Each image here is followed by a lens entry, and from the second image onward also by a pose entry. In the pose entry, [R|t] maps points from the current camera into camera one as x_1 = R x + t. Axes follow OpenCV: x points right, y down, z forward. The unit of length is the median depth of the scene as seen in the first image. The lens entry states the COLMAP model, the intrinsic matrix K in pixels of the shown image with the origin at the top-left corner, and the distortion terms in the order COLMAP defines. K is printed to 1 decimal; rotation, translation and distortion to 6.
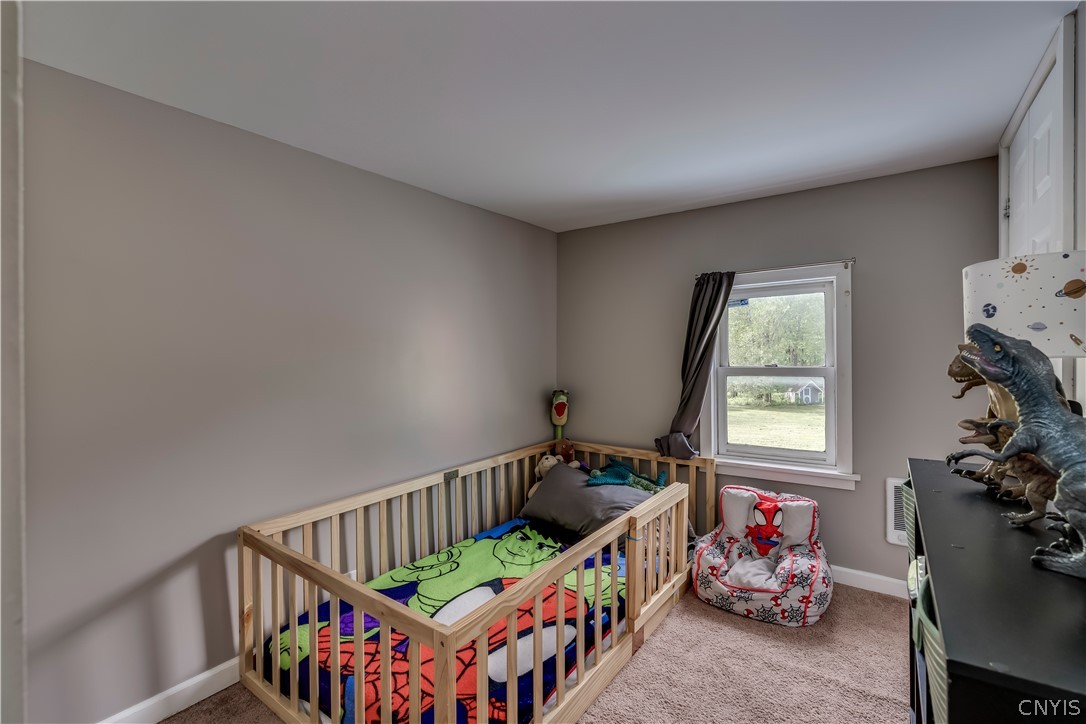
lens RADIAL K [[494.5, 0, 544.9], [0, 494.5, 354.6], [0, 0, 1]] dist [-0.000949, -0.000481]
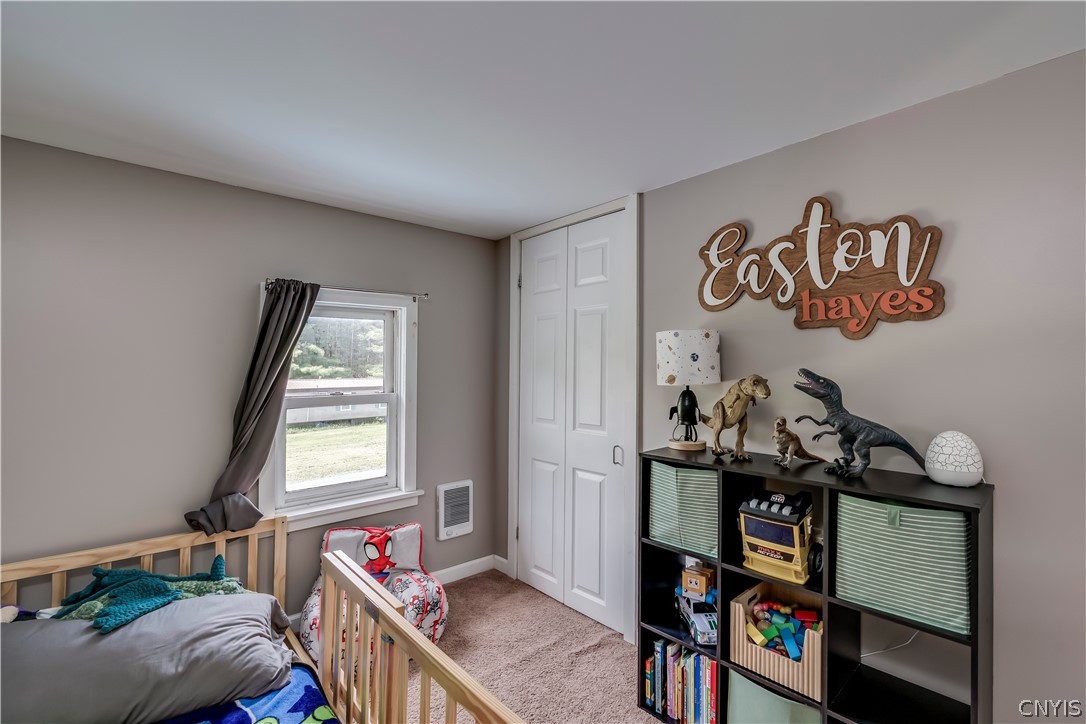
lens RADIAL K [[494.5, 0, 544.9], [0, 494.5, 354.6], [0, 0, 1]] dist [-0.000949, -0.000481]
pose [[0.224250, 0.033439, 0.973958, -0.355715], [0.005486, 0.999352, -0.035574, -0.015361], [-0.974516, 0.013321, 0.223922, 0.438304]]
